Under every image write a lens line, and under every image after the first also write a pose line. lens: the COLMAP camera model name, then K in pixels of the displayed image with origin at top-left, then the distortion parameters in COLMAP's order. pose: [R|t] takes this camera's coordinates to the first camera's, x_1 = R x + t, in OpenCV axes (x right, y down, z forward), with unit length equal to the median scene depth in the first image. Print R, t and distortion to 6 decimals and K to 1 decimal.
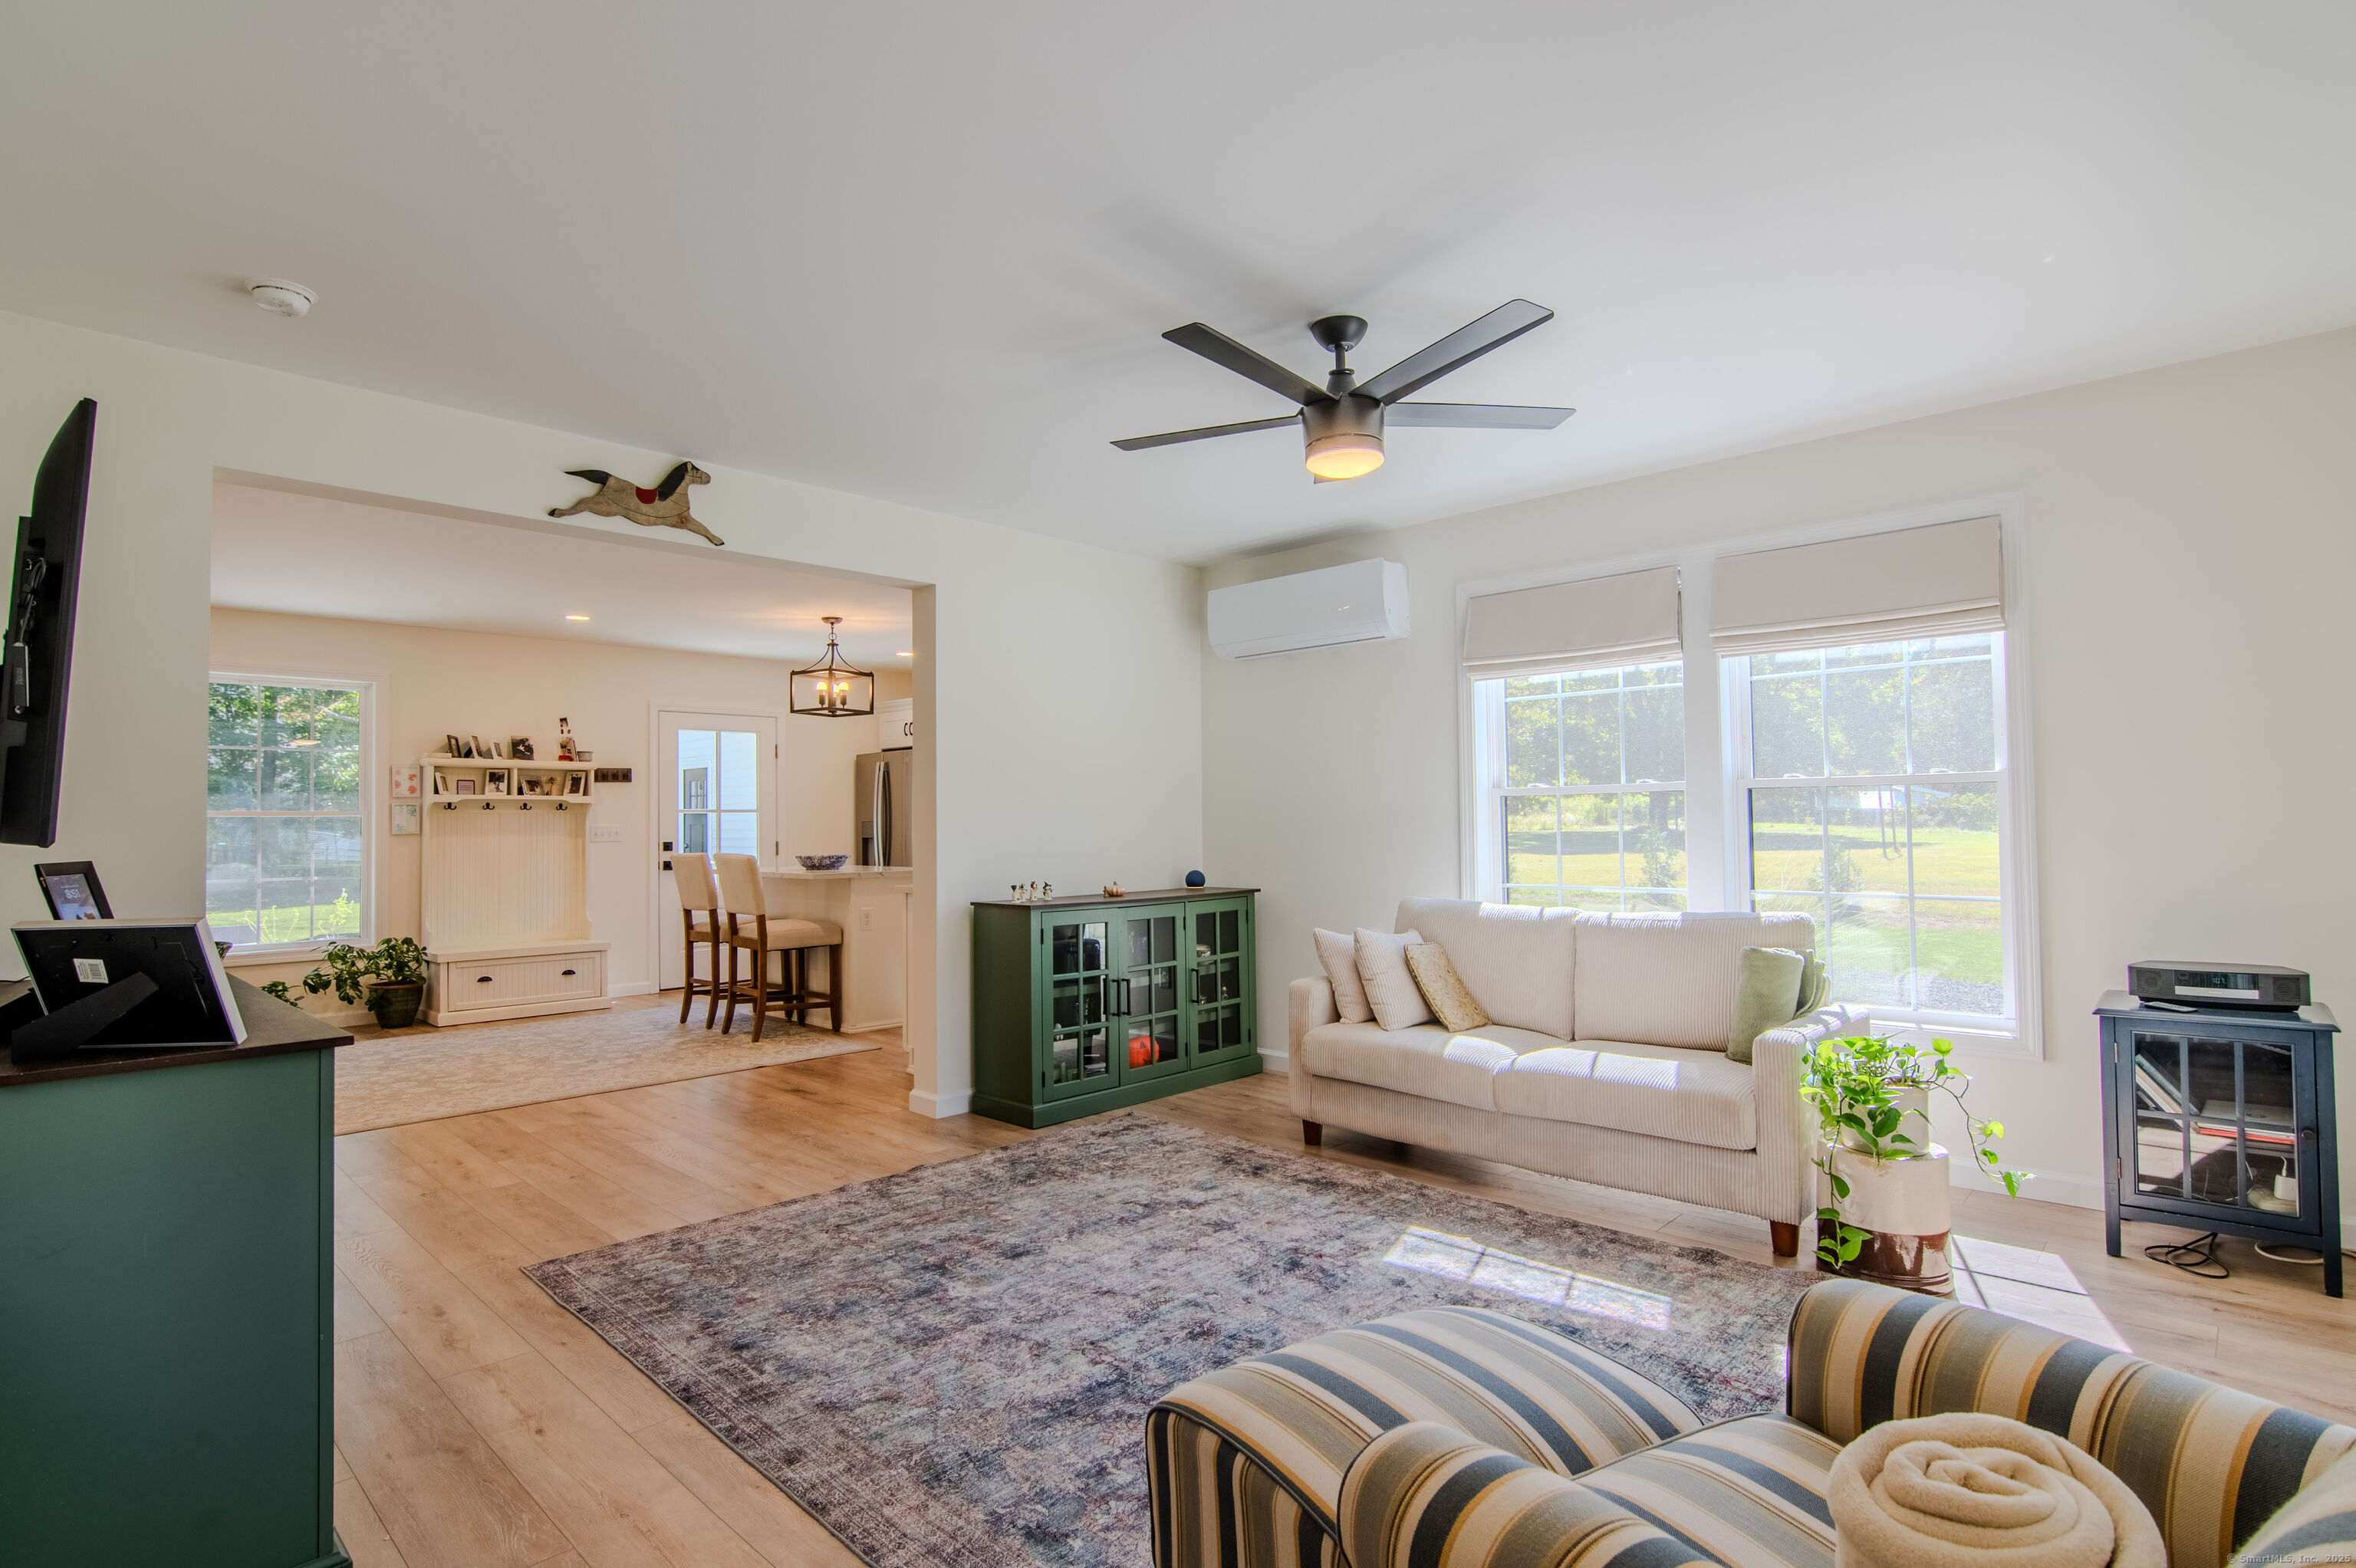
lens RADIAL K [[1151.2, 0, 1172.8], [0, 1151.2, 792.7], [0, 0, 1]] dist [-0.026009, 0.001645]
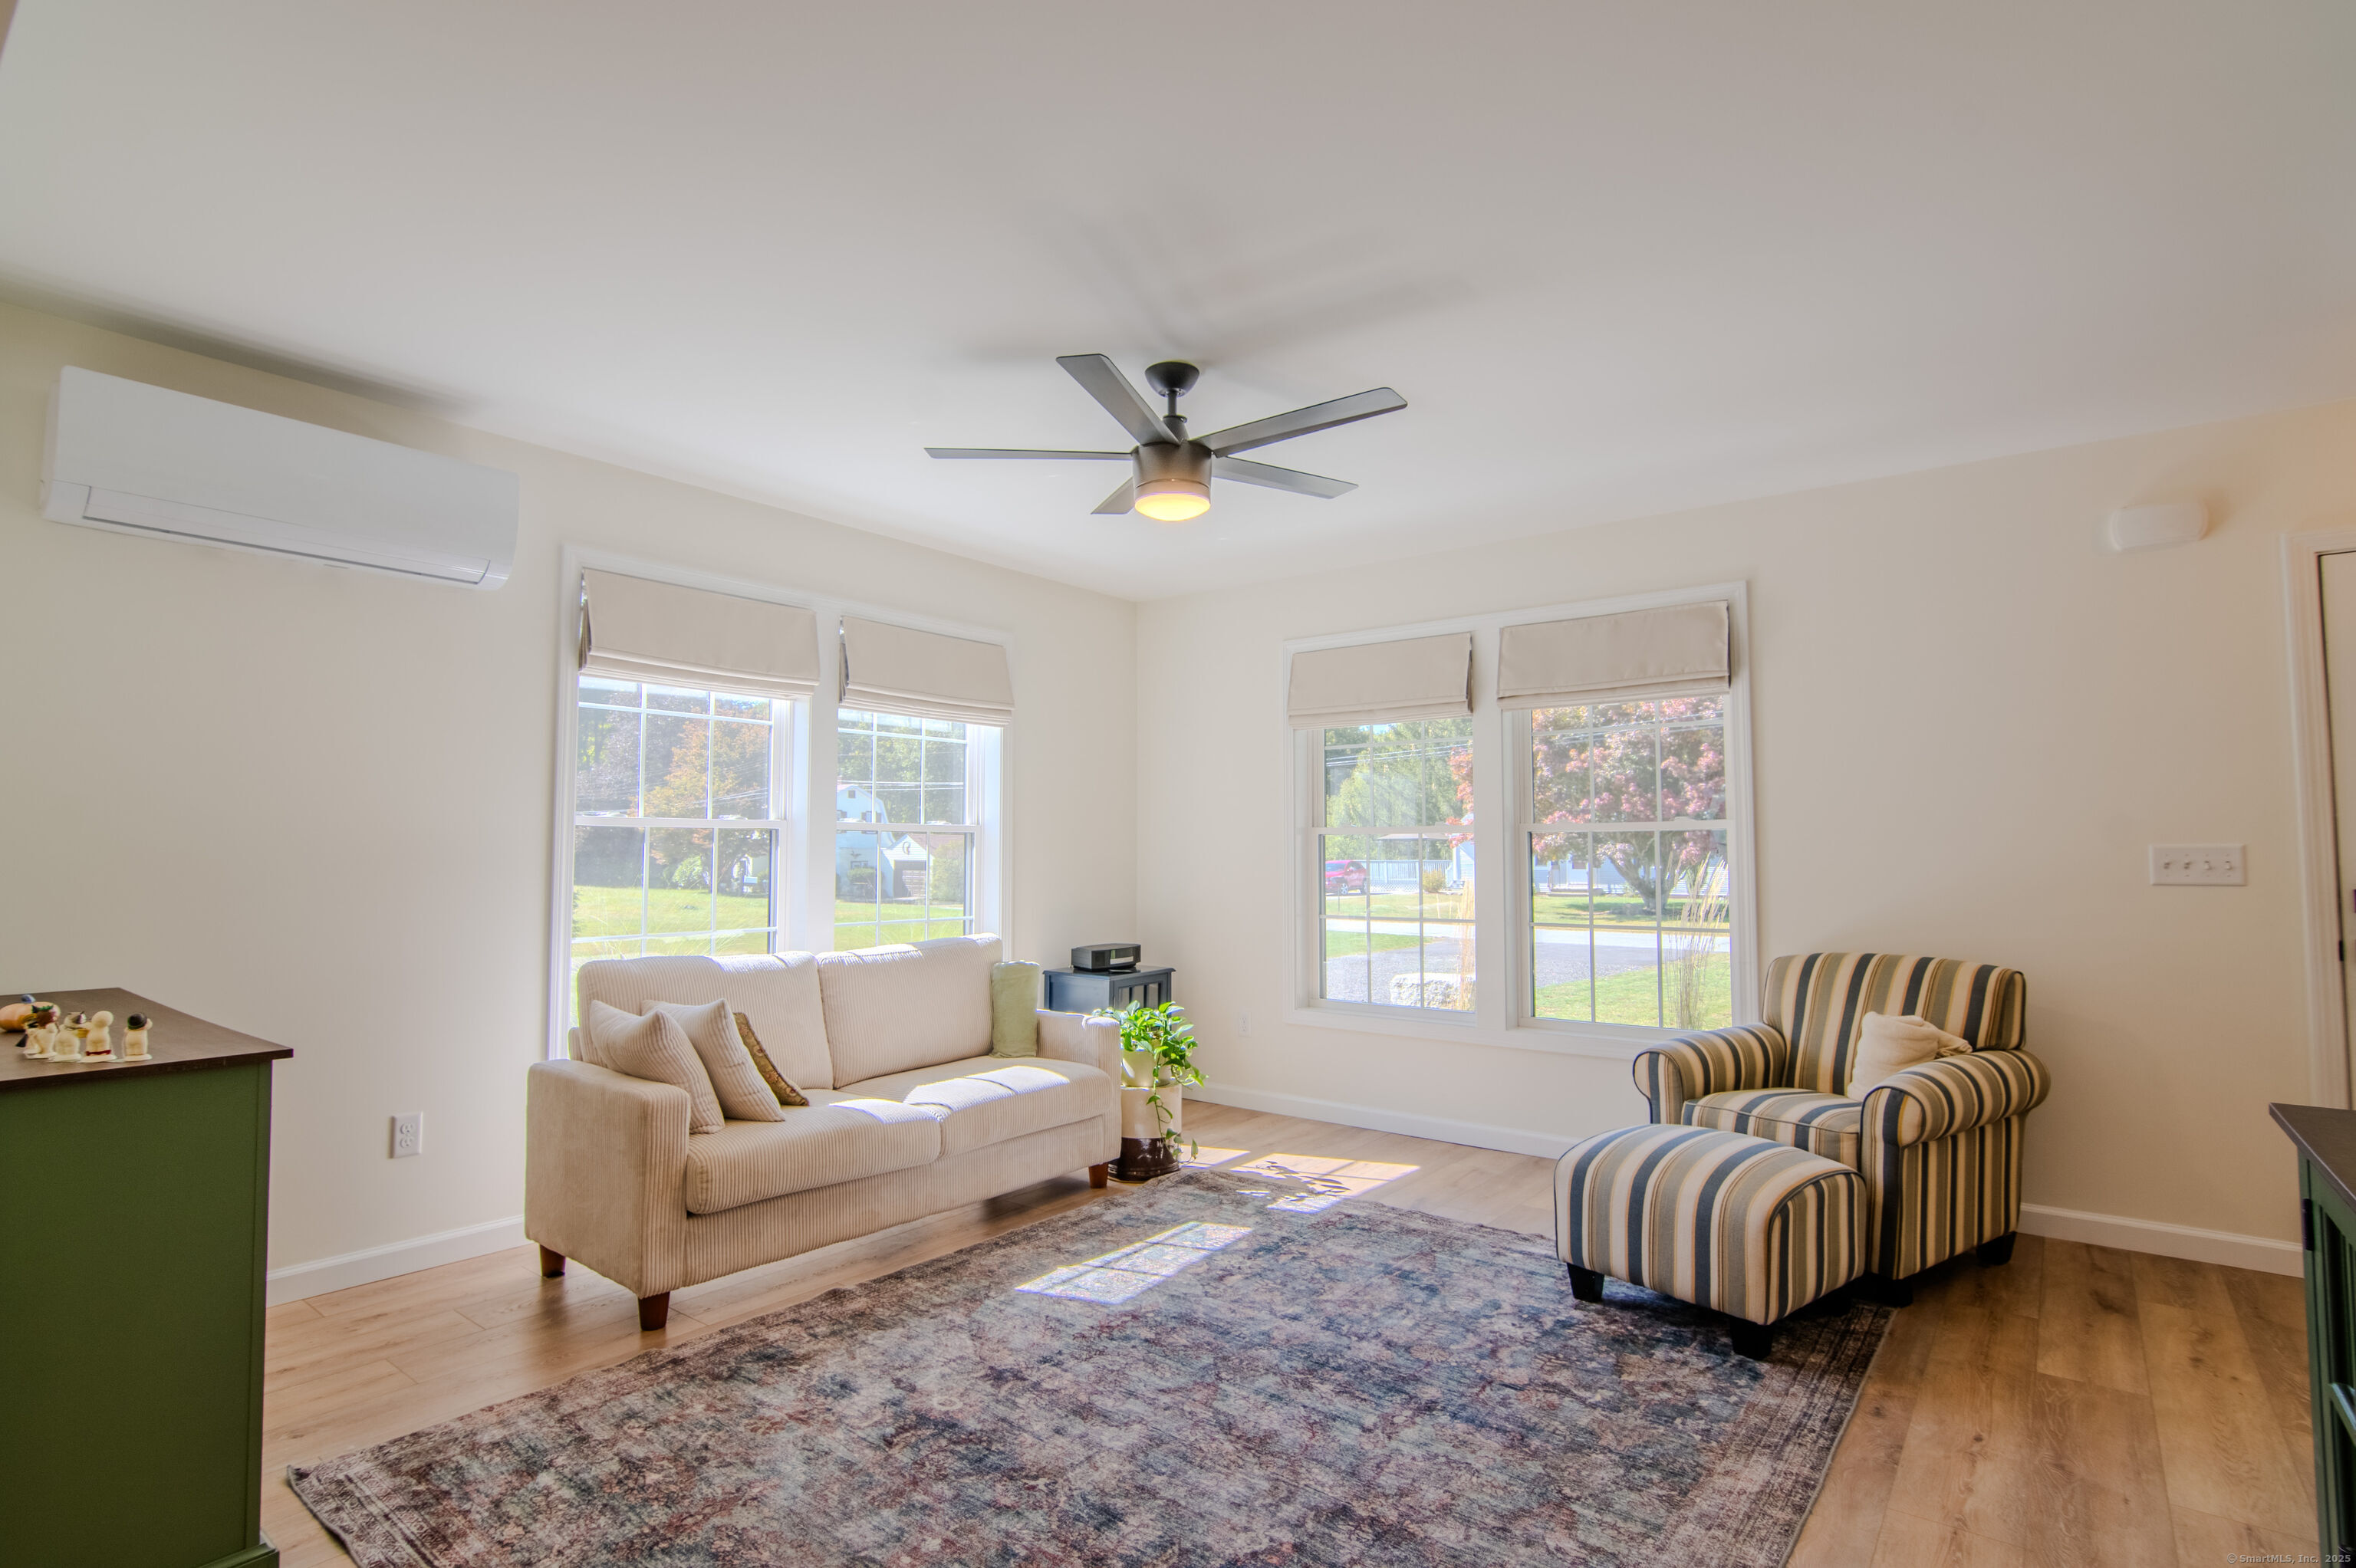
lens RADIAL K [[1151.2, 0, 1172.8], [0, 1151.2, 792.7], [0, 0, 1]] dist [-0.026009, 0.001645]
pose [[-0.092299, 0.065391, 0.993582, -0.706245], [-0.025732, 0.997351, -0.068029, 0.031351], [-0.995399, -0.031846, -0.090371, 0.897200]]
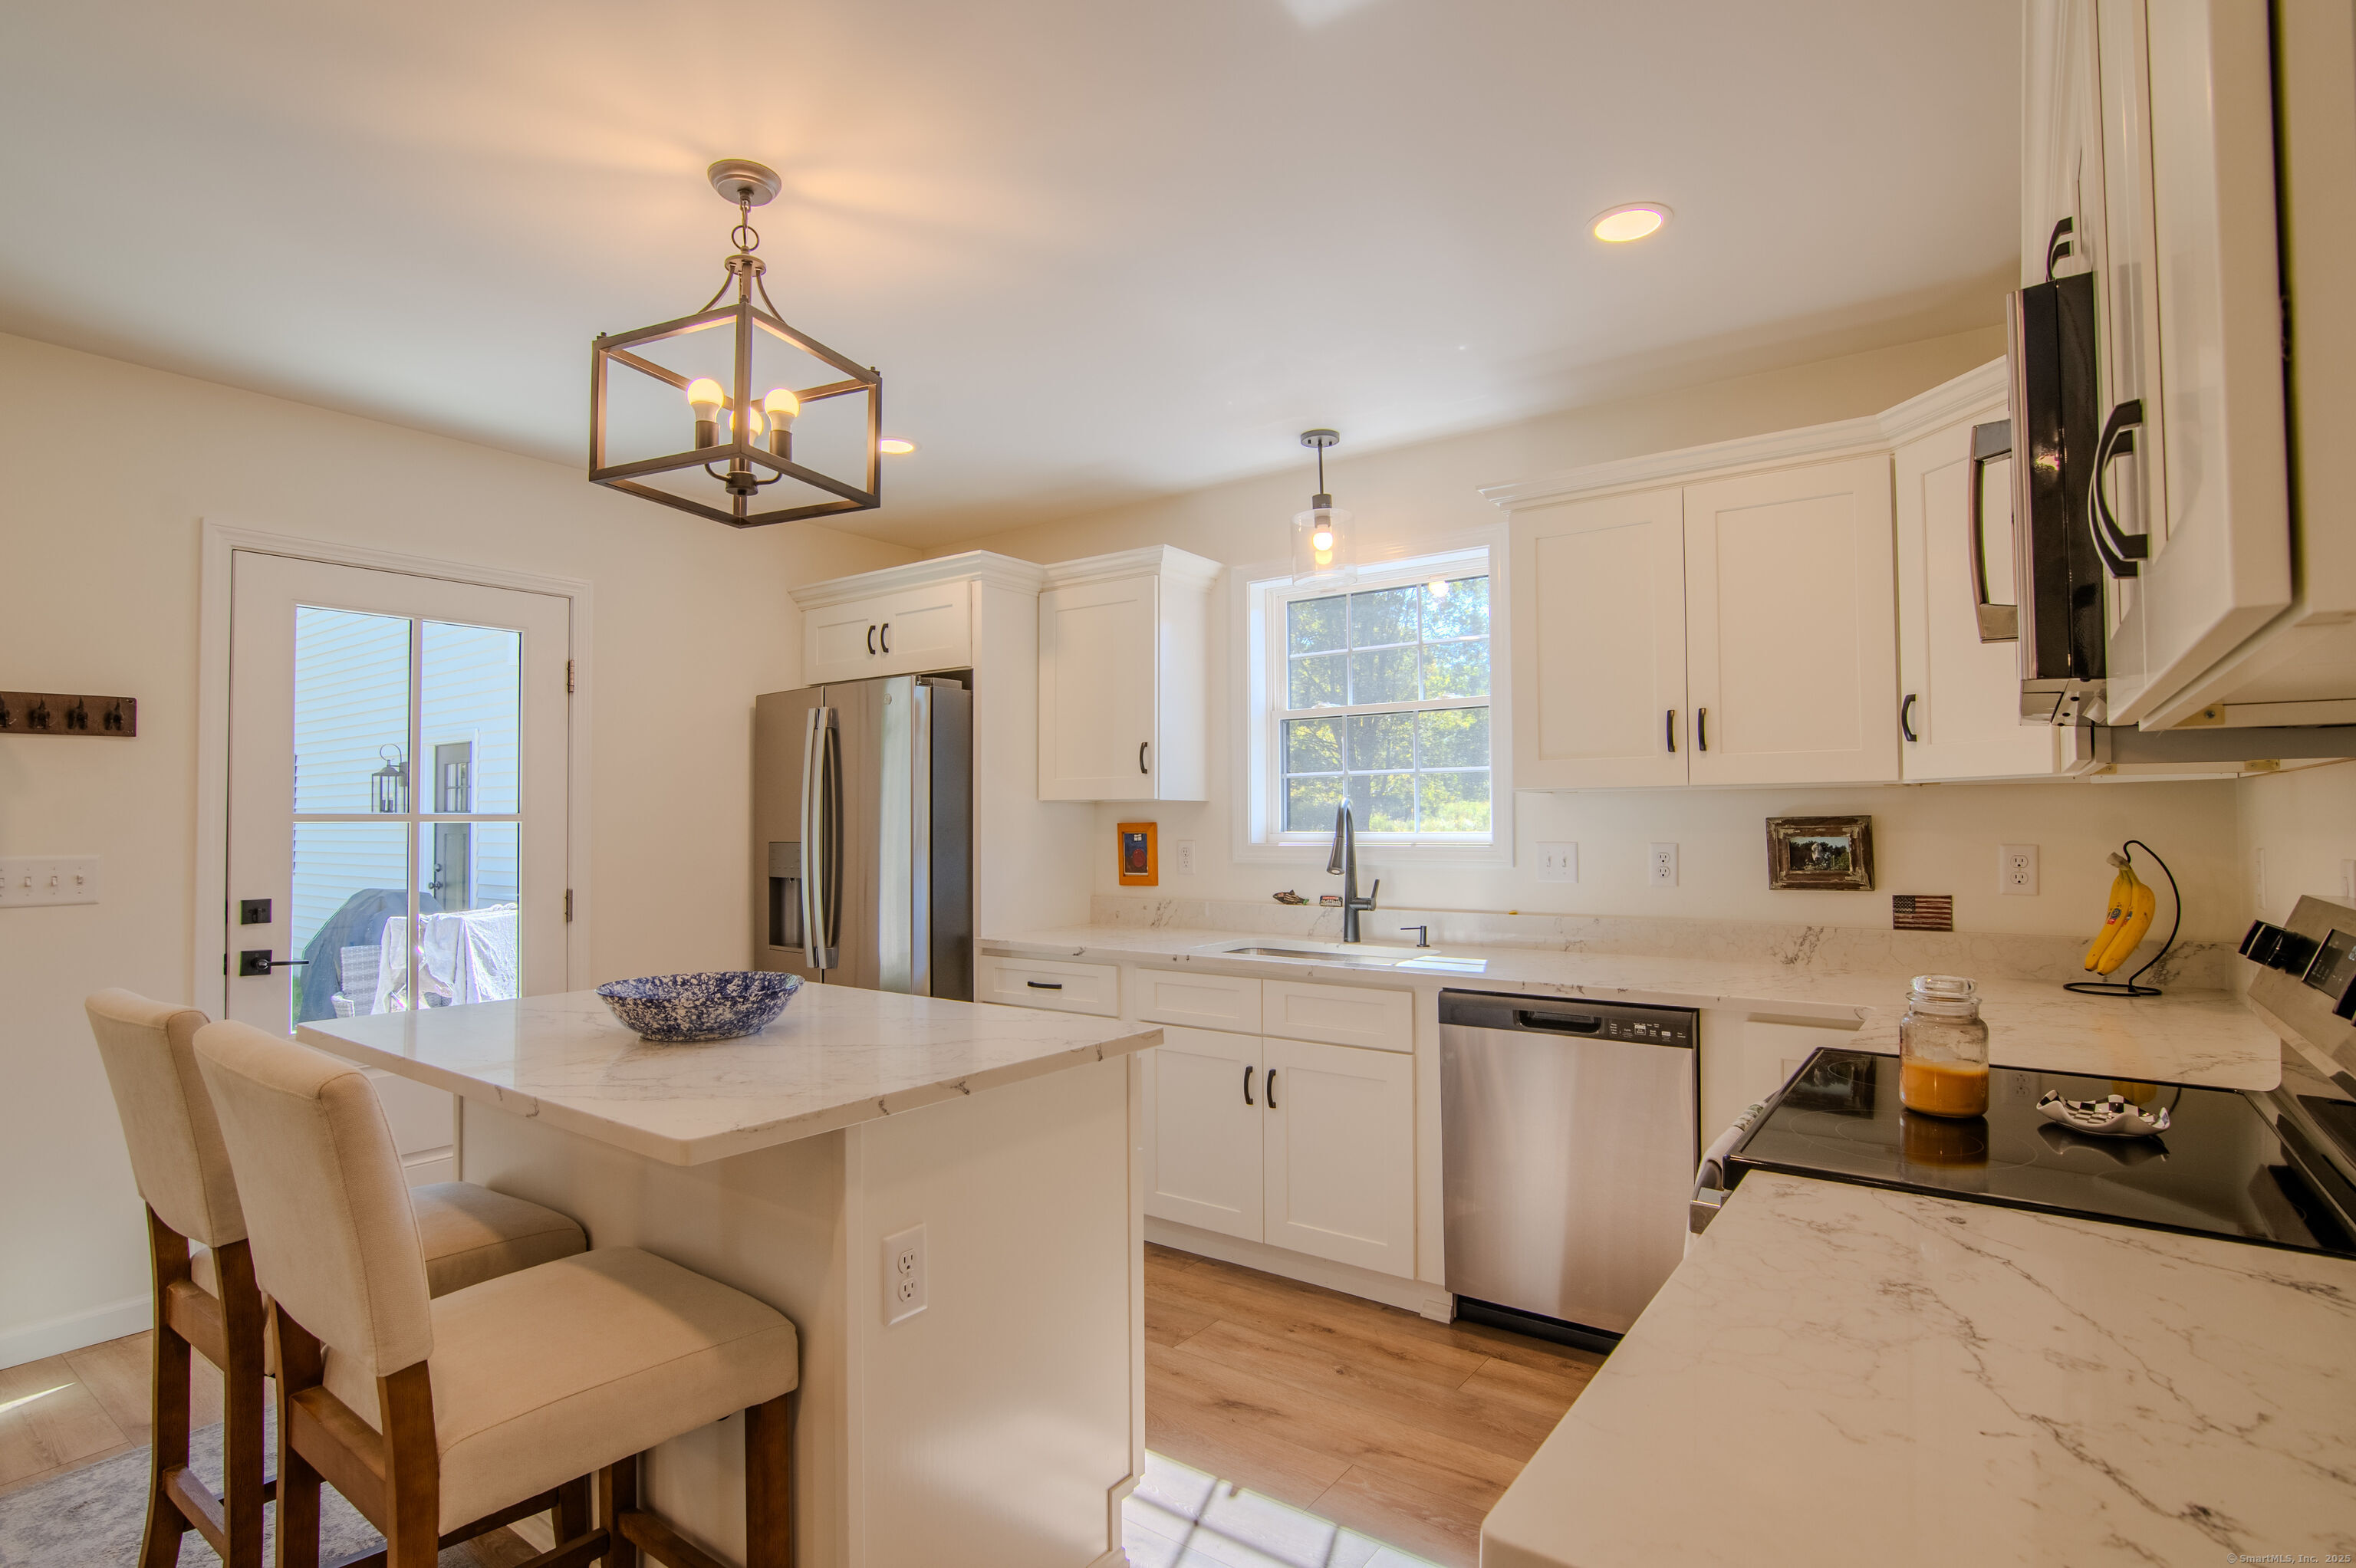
lens RADIAL K [[1151.2, 0, 1172.8], [0, 1151.2, 792.7], [0, 0, 1]] dist [-0.026009, 0.001645]
pose [[0.991786, 0.008819, 0.127603, -0.444496], [-0.008734, 0.999961, -0.001226, 0.013727], [-0.127609, 0.000102, 0.991825, 1.382178]]
